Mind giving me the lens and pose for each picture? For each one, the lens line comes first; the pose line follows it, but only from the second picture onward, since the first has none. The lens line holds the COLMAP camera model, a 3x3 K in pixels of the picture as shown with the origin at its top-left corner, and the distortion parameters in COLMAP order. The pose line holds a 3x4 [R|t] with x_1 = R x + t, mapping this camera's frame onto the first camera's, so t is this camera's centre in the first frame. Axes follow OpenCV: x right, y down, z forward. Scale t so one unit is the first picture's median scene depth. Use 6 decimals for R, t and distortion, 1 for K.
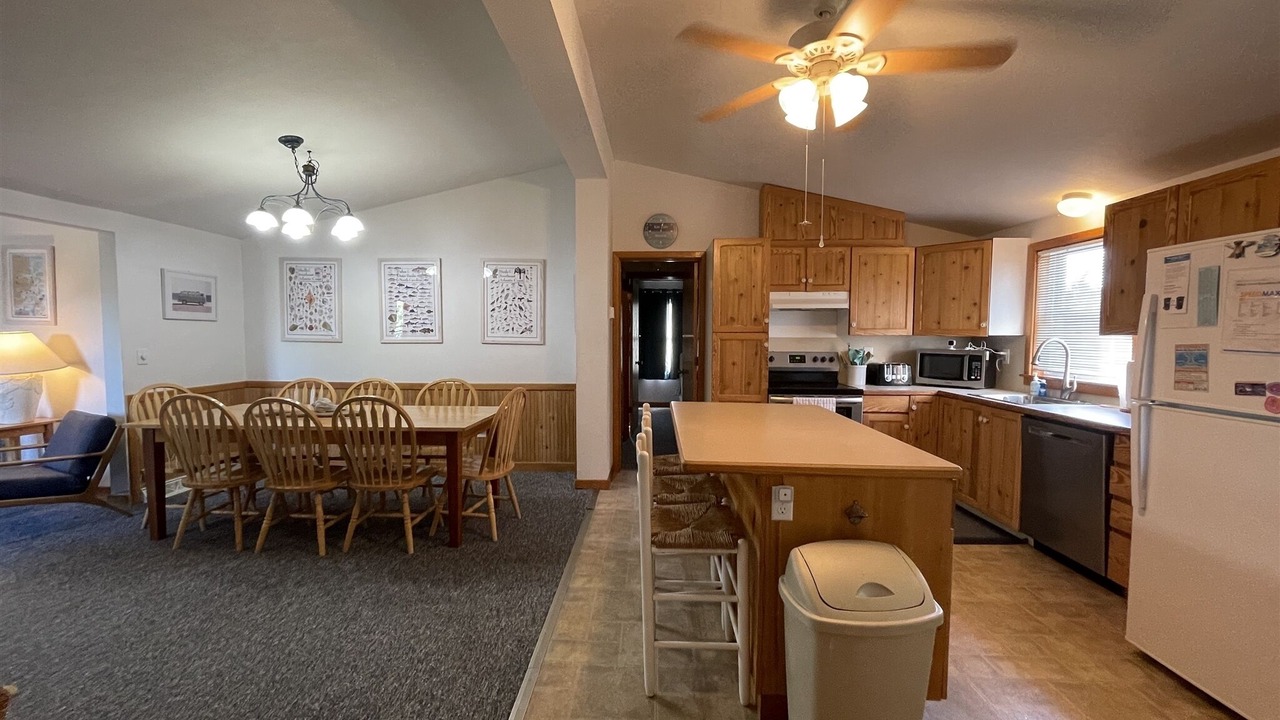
lens RADIAL K [[513.5, 0, 635.7], [0, 513.5, 356.9], [0, 0, 1]] dist [-0.002509, -0.000170]
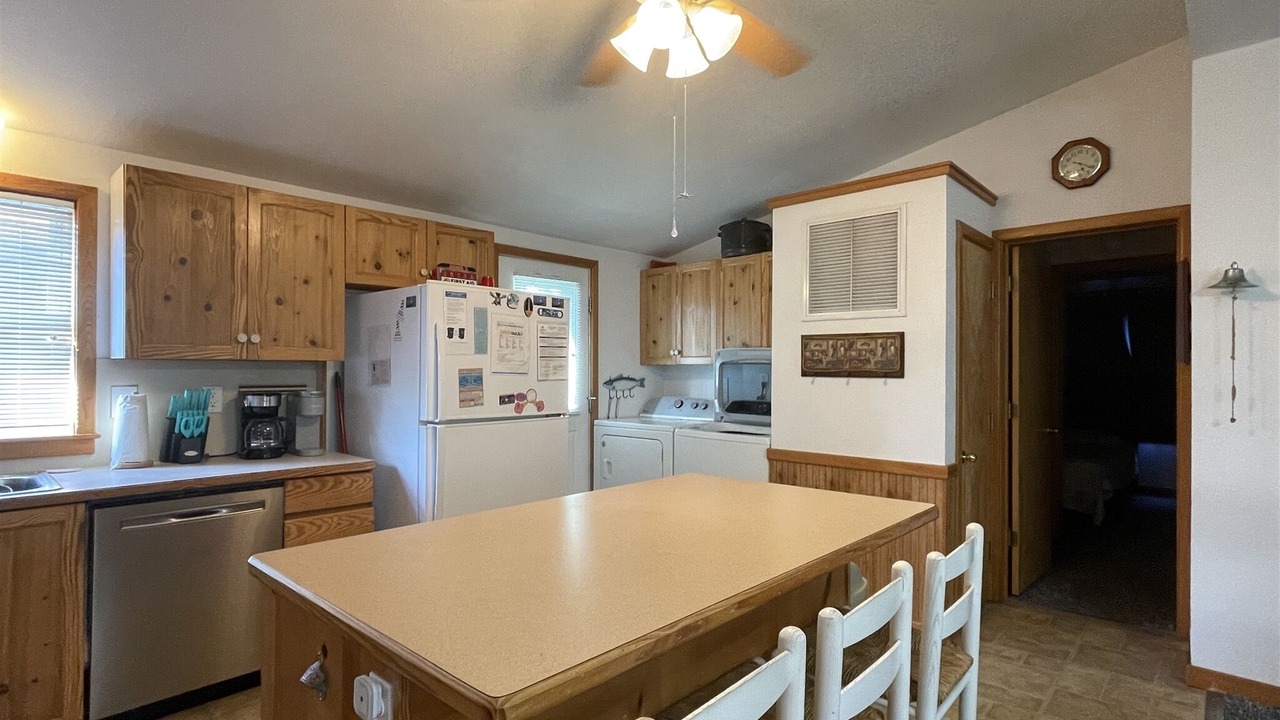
lens RADIAL K [[635.1, 0, 640.0], [0, 635.1, 360.0], [0, 0, 1]] dist [-0.000638, -0.000011]
pose [[-0.763673, 0.003030, 0.645596, -0.200068], [0.022250, 0.999518, 0.021629, -0.070318], [-0.645219, 0.030882, -0.763373, 1.946253]]
